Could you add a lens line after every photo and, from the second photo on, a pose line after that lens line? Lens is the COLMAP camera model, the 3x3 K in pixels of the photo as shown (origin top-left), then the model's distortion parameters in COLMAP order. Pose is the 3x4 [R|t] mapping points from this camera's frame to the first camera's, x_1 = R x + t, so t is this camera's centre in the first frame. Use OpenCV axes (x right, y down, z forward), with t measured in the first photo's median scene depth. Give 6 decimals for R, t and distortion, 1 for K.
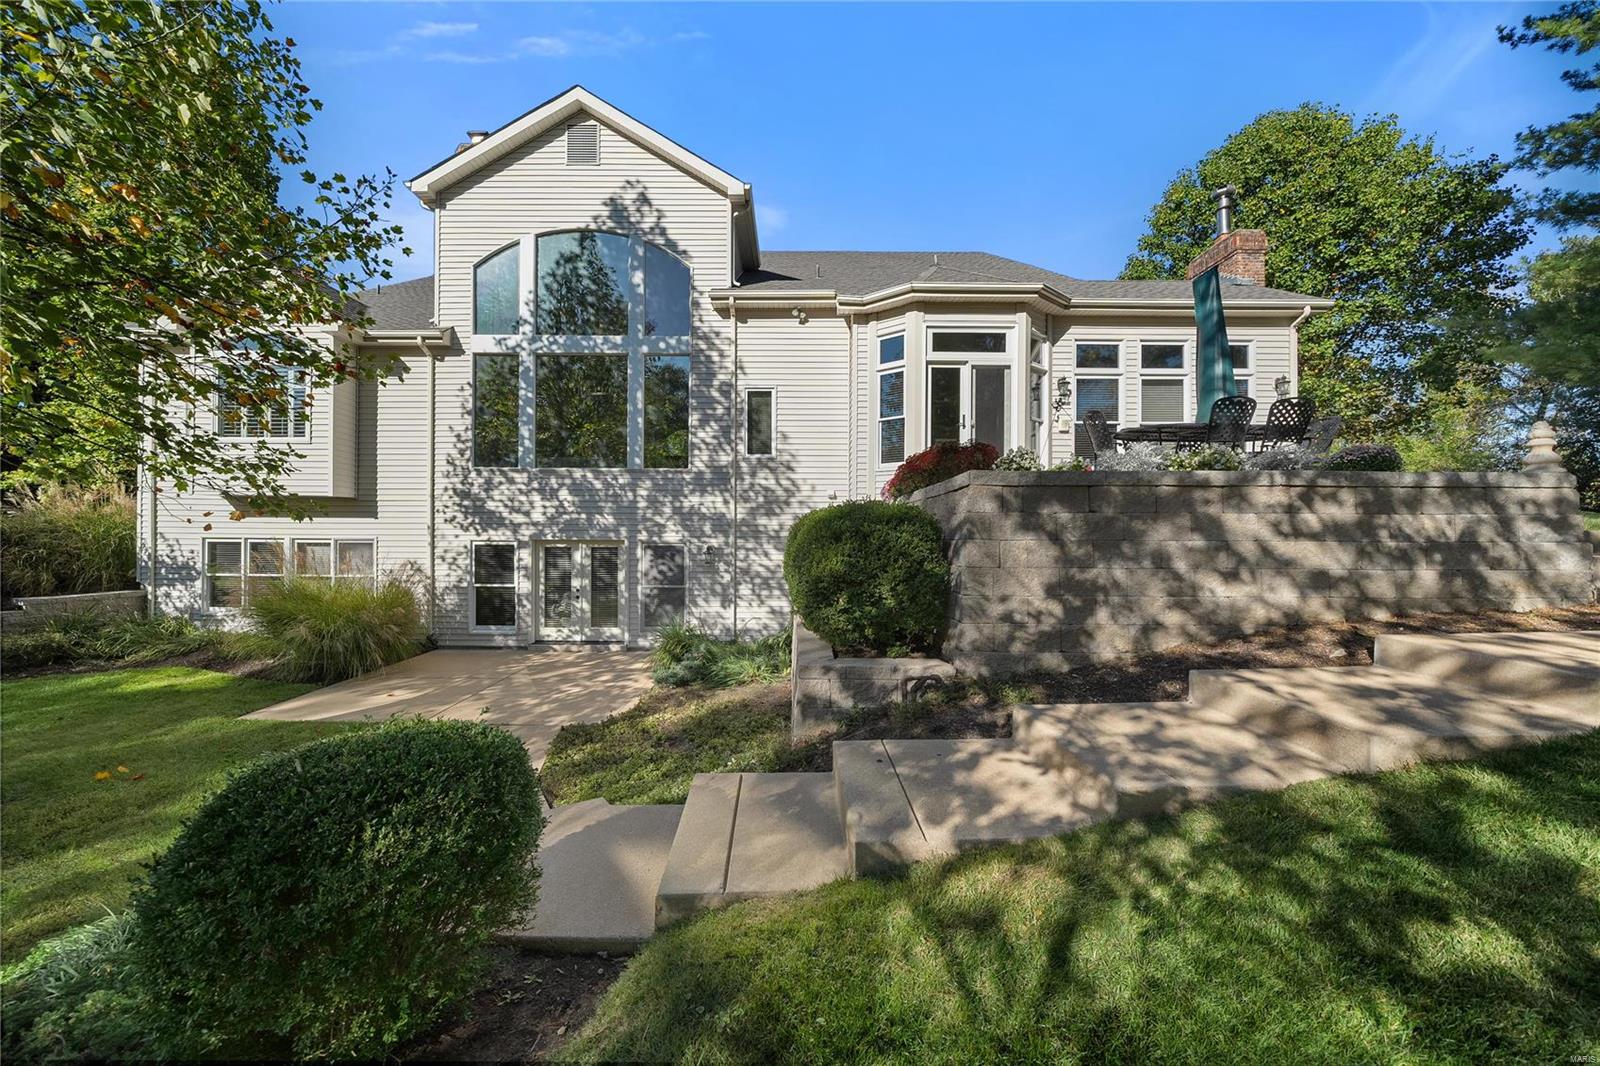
lens RADIAL K [[582.6, 0, 794.7], [0, 582.6, 533.6], [0, 0, 1]] dist [-0.001709, -0.000076]
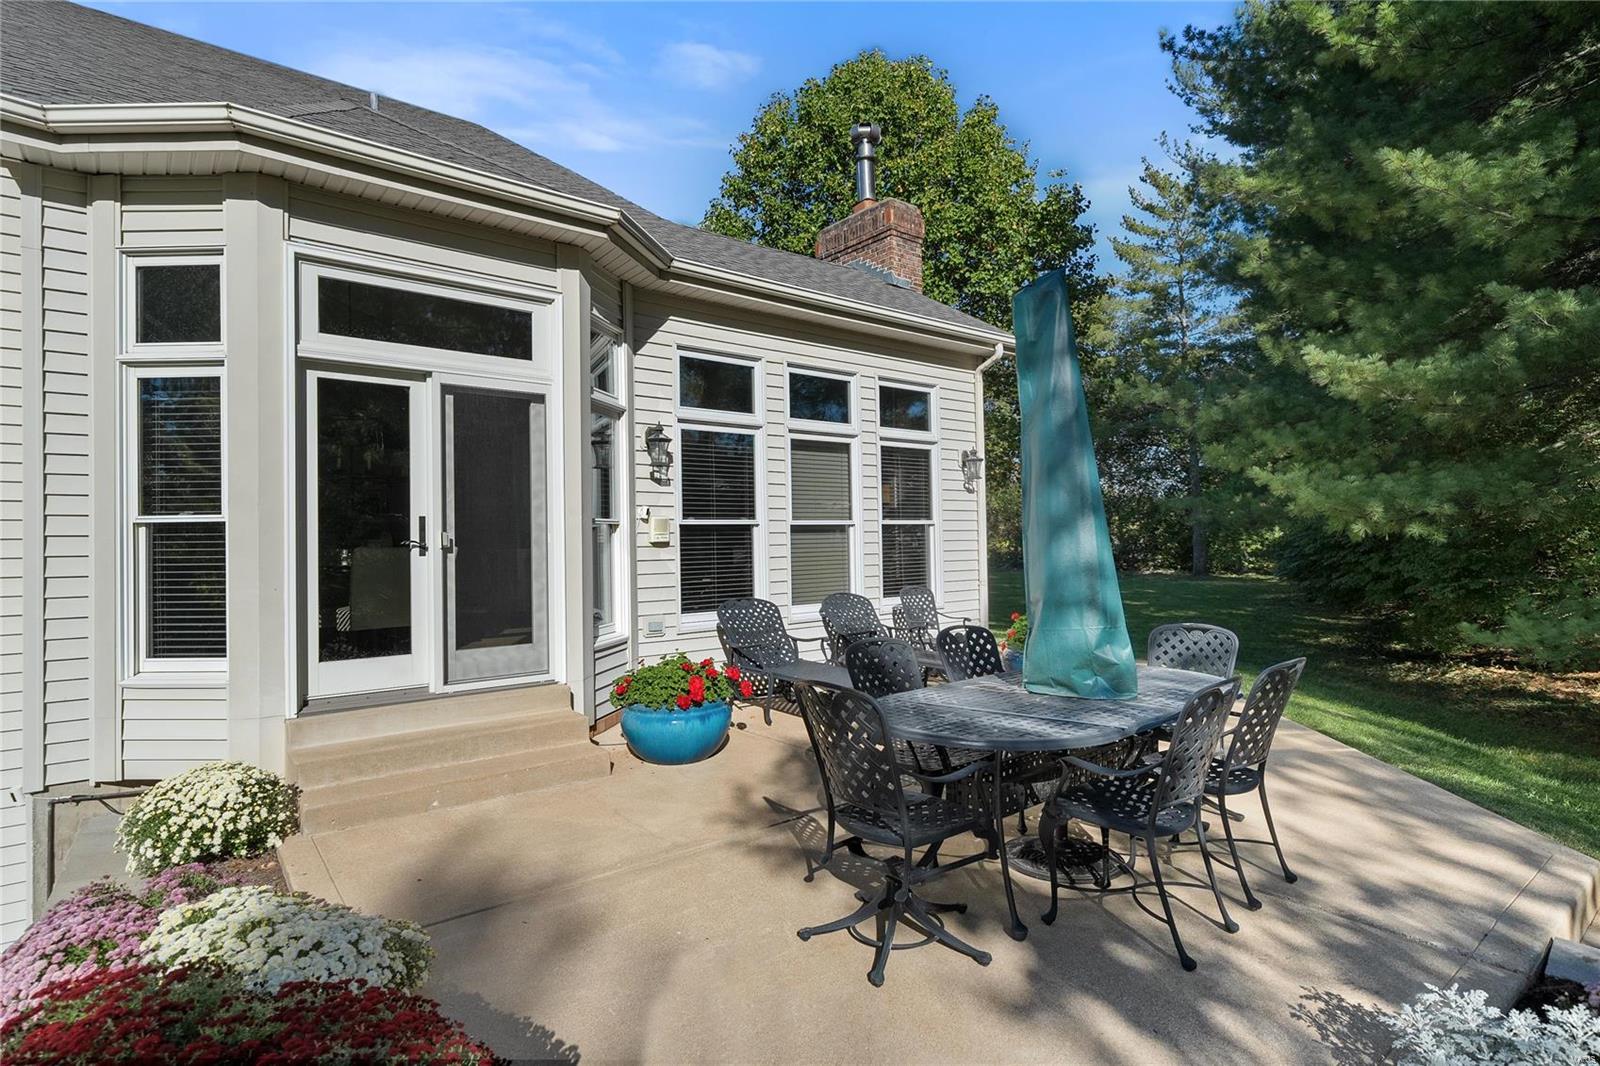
lens RADIAL K [[816.6, 0, 799.7], [0, 816.6, 534.5], [0, 0, 1]] dist [0.003467, 0.000532]
pose [[0.784177, -0.009398, 0.620466, 0.151126], [0.018188, 0.999804, -0.007844, -0.176119], [-0.620270, 0.017436, 0.784194, 0.430442]]
